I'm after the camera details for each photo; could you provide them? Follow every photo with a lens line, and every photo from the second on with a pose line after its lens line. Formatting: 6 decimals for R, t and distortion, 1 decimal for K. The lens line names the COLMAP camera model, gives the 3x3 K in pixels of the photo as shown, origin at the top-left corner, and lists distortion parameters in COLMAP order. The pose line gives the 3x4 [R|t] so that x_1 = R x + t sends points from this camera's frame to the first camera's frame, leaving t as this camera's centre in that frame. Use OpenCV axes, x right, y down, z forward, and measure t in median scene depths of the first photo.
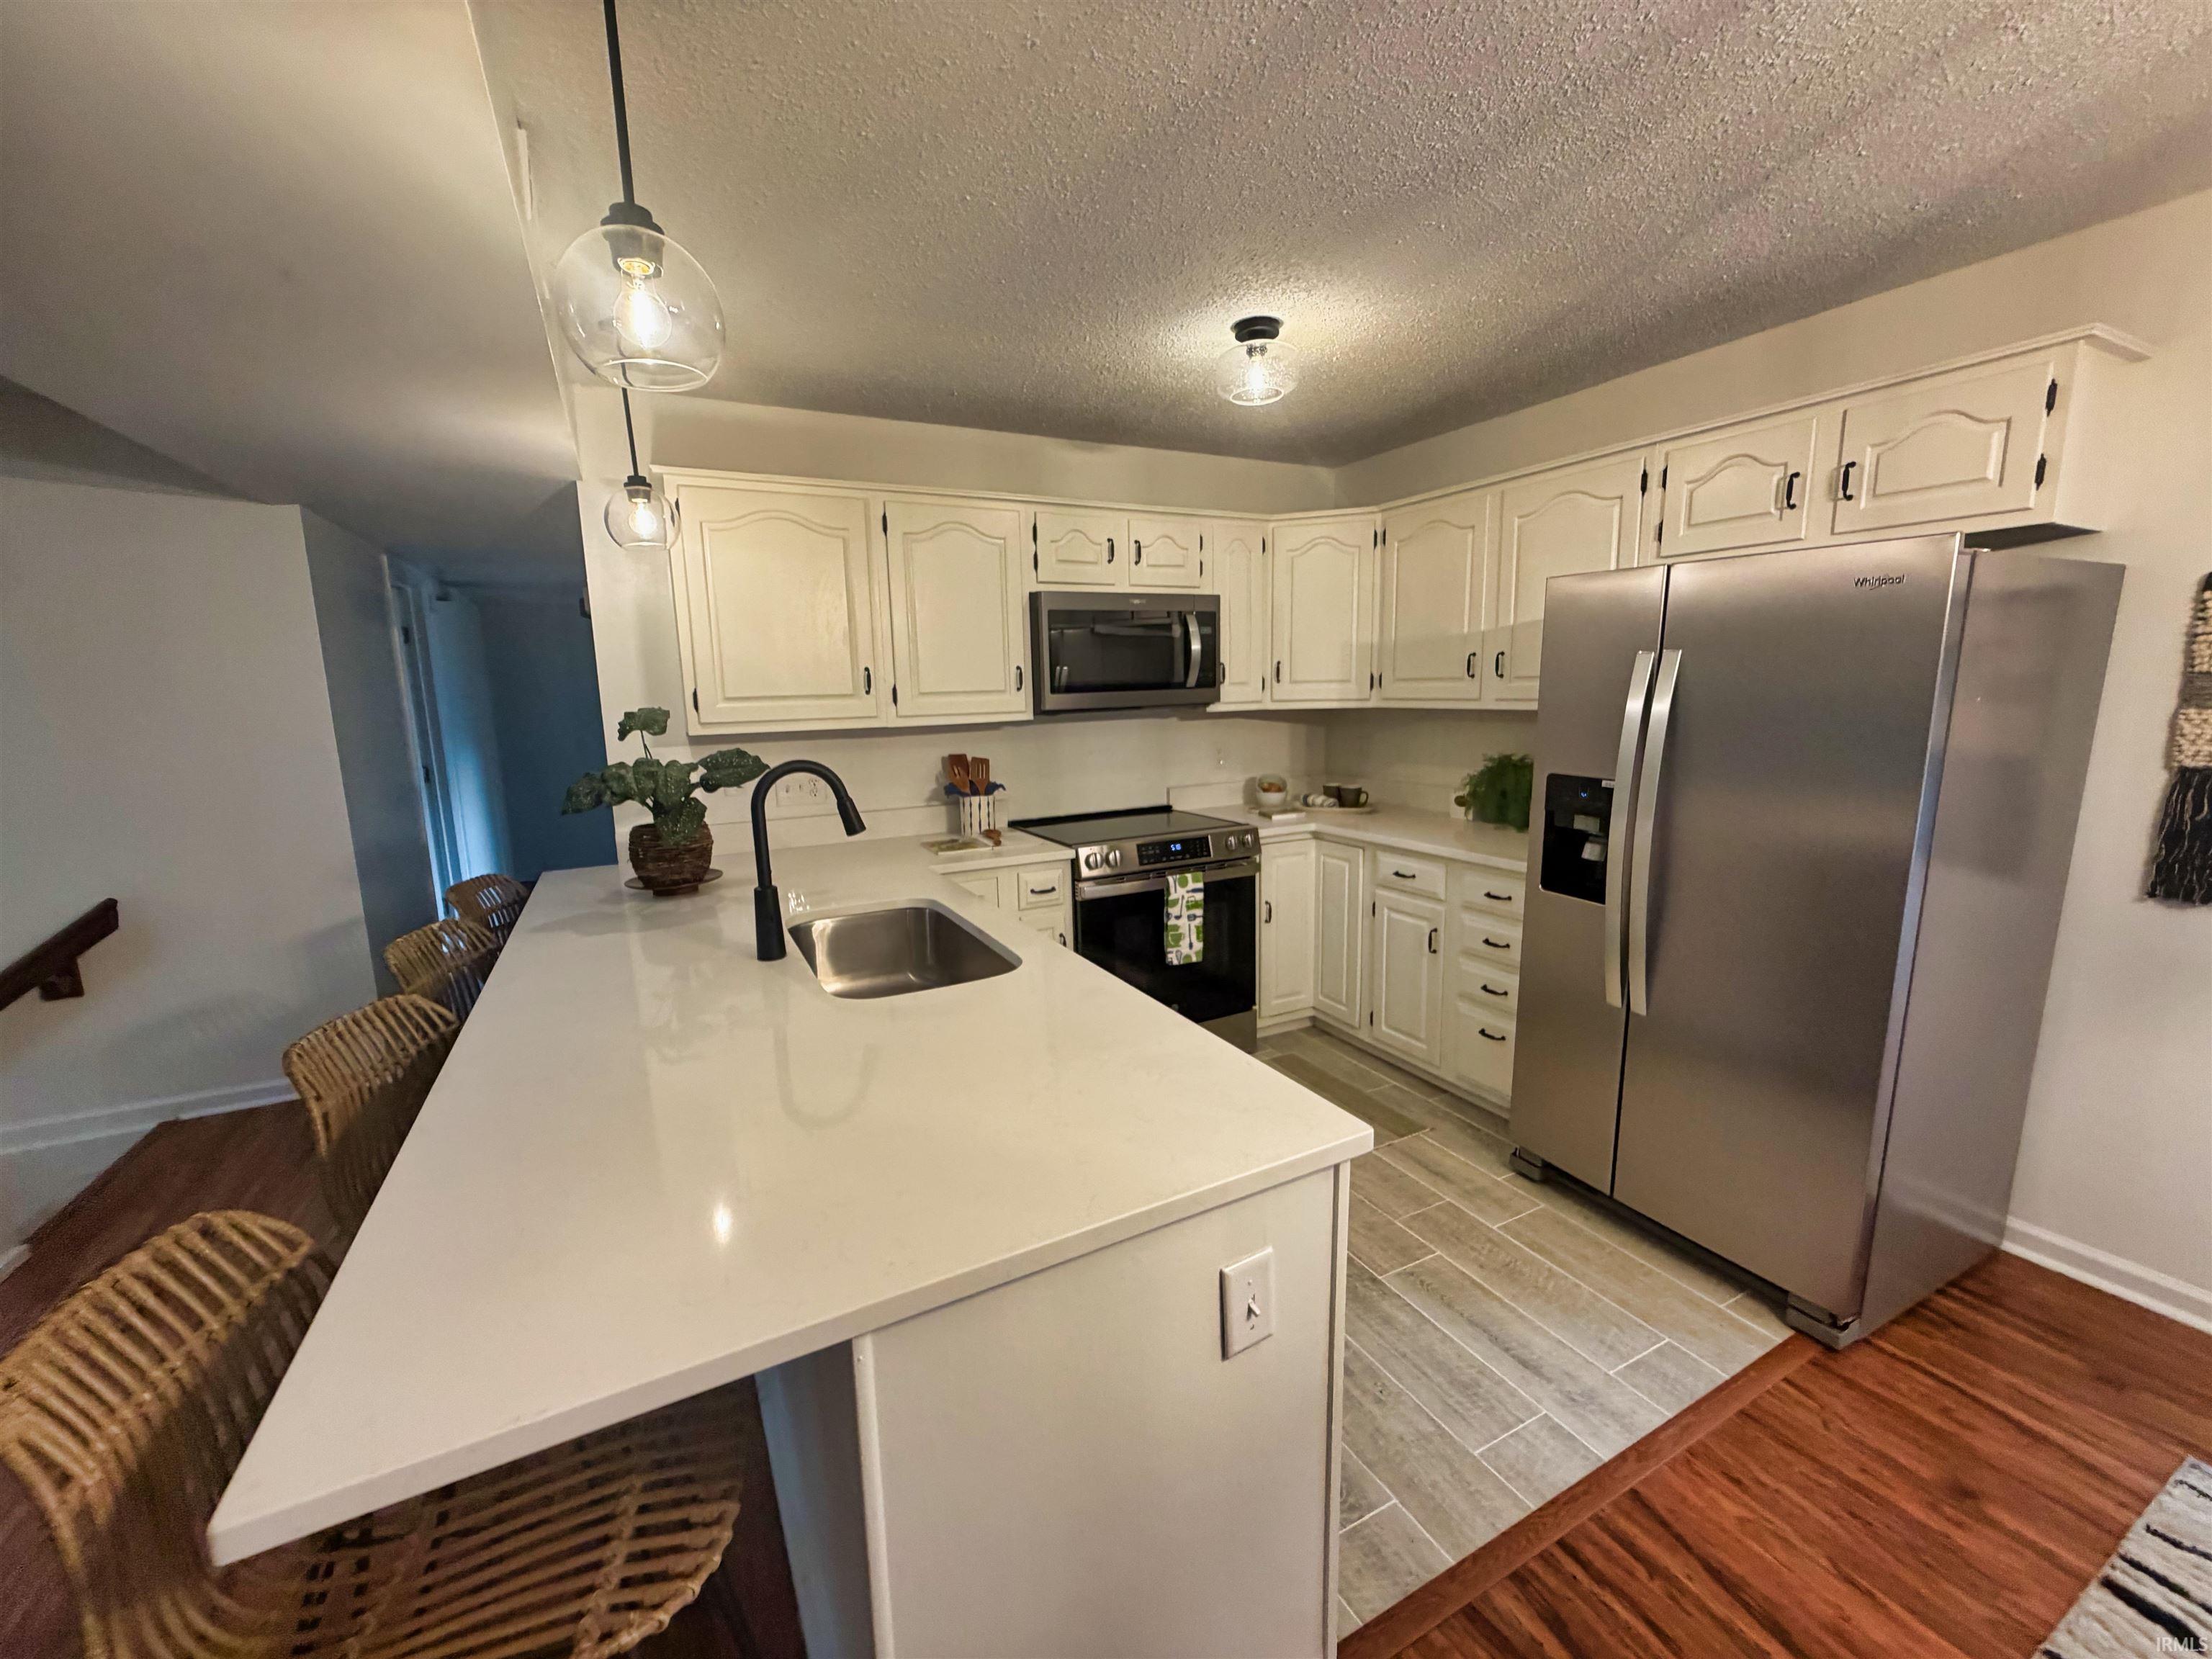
lens RADIAL K [[882.0, 0, 1100.1], [0, 882.0, 829.9], [0, 0, 1]] dist [-0.000526, -0.000305]
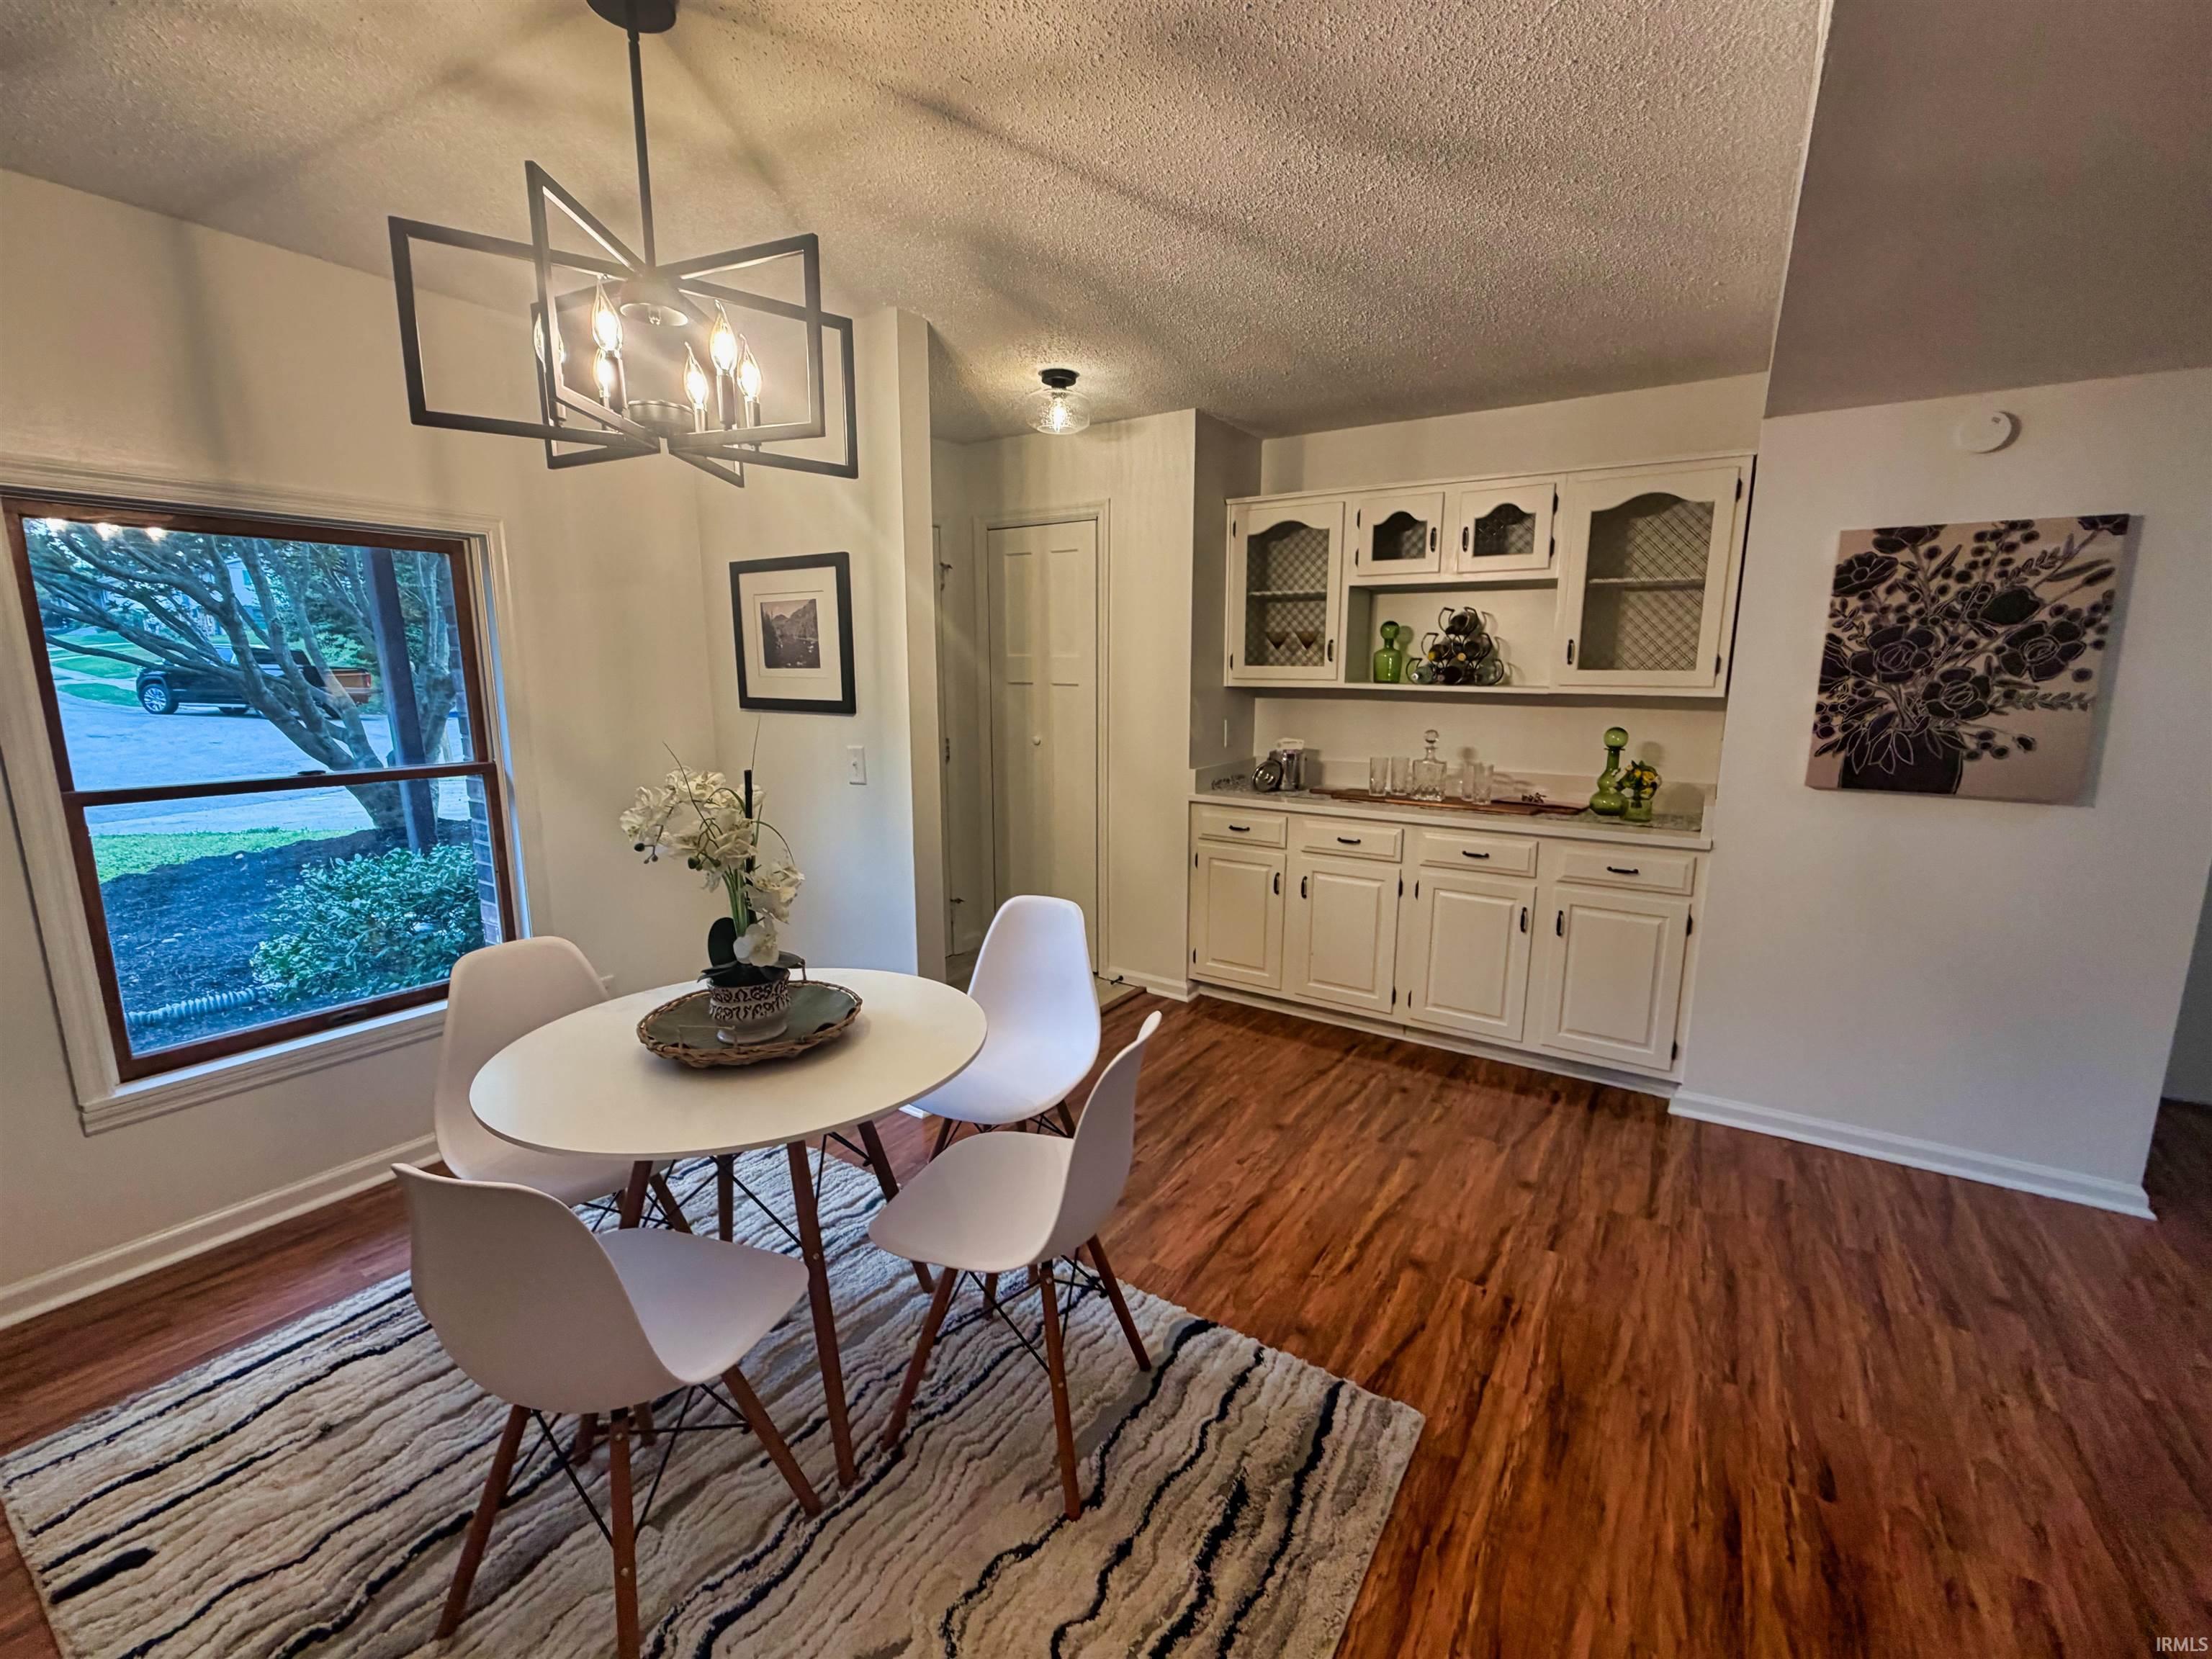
lens RADIAL K [[928.2, 0, 1106.0], [0, 928.2, 829.5], [0, 0, 1]] dist [-0.001621, -0.000347]
pose [[-0.486351, -0.138347, 0.862741, -0.082299], [0.148713, 0.959873, 0.237757, -0.012861], [-0.861015, 0.243934, -0.446262, 0.113940]]
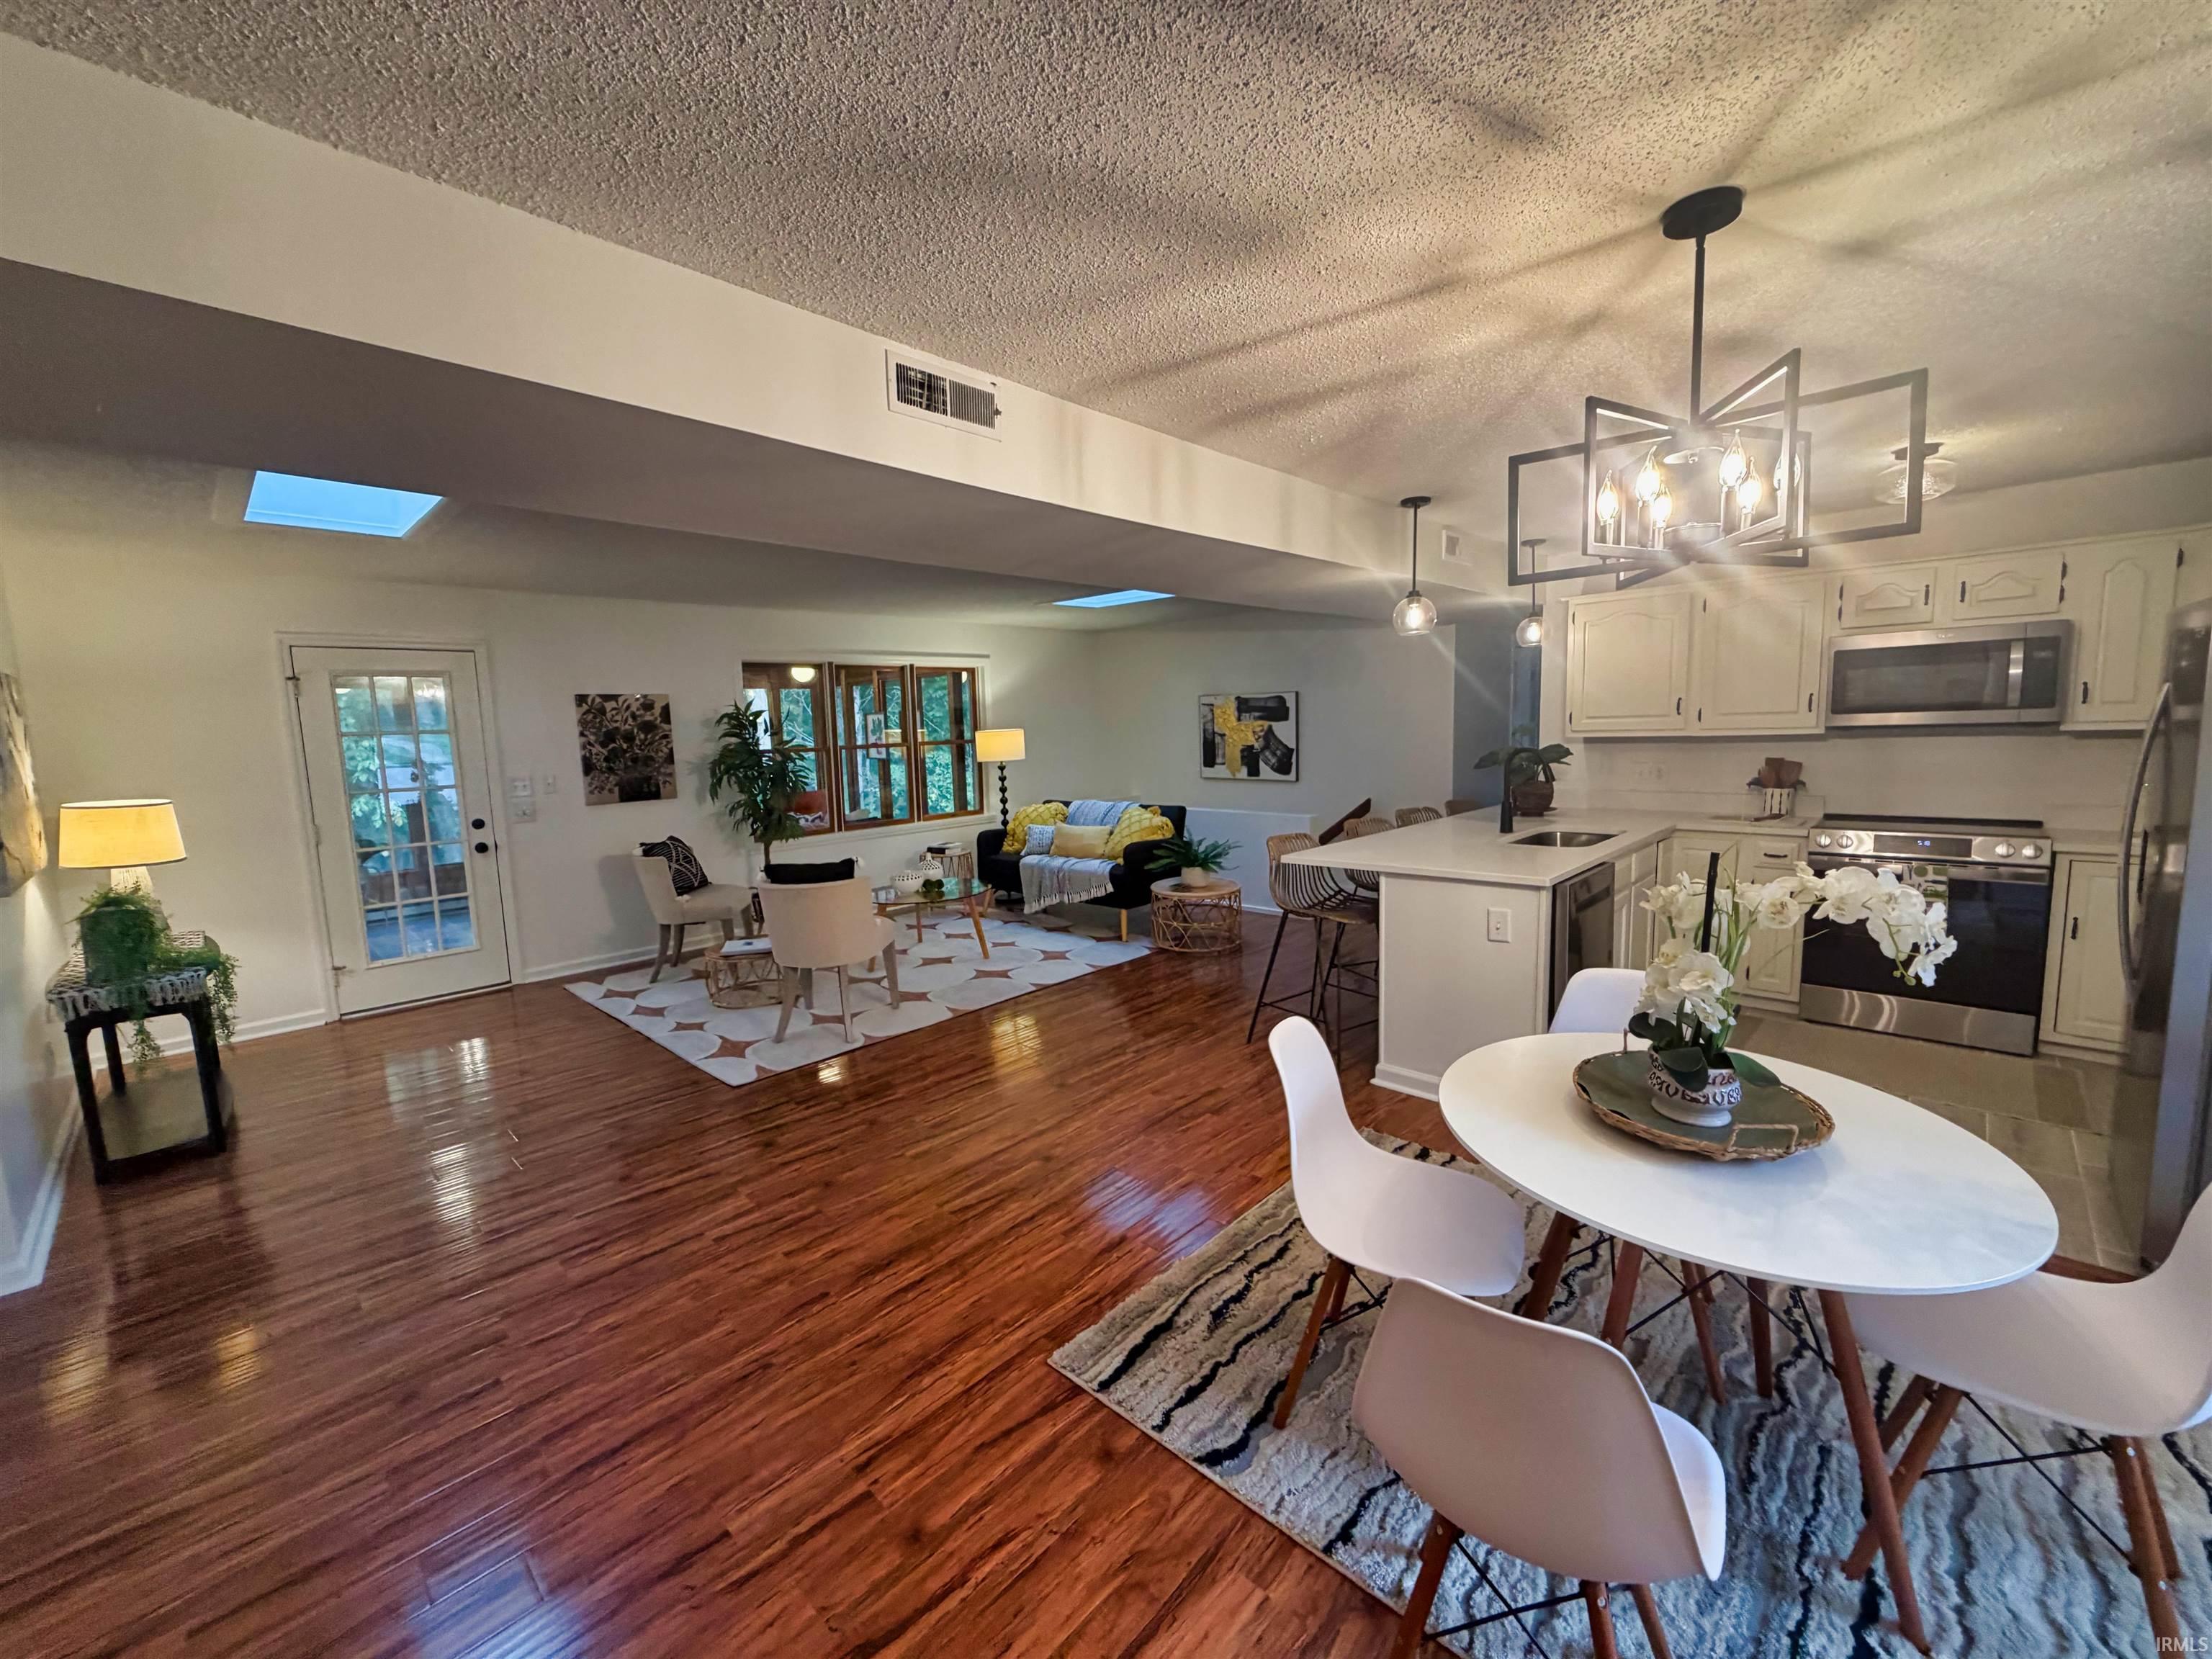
lens RADIAL K [[876.5, 0, 1108.3], [0, 876.5, 836.1], [0, 0, 1]] dist [0.001094, -0.000012]
pose [[0.321631, 0.133565, -0.937397, 0.839048], [-0.129940, 0.986861, 0.096029, 0.039839], [0.937907, 0.090919, 0.334760, -0.432356]]
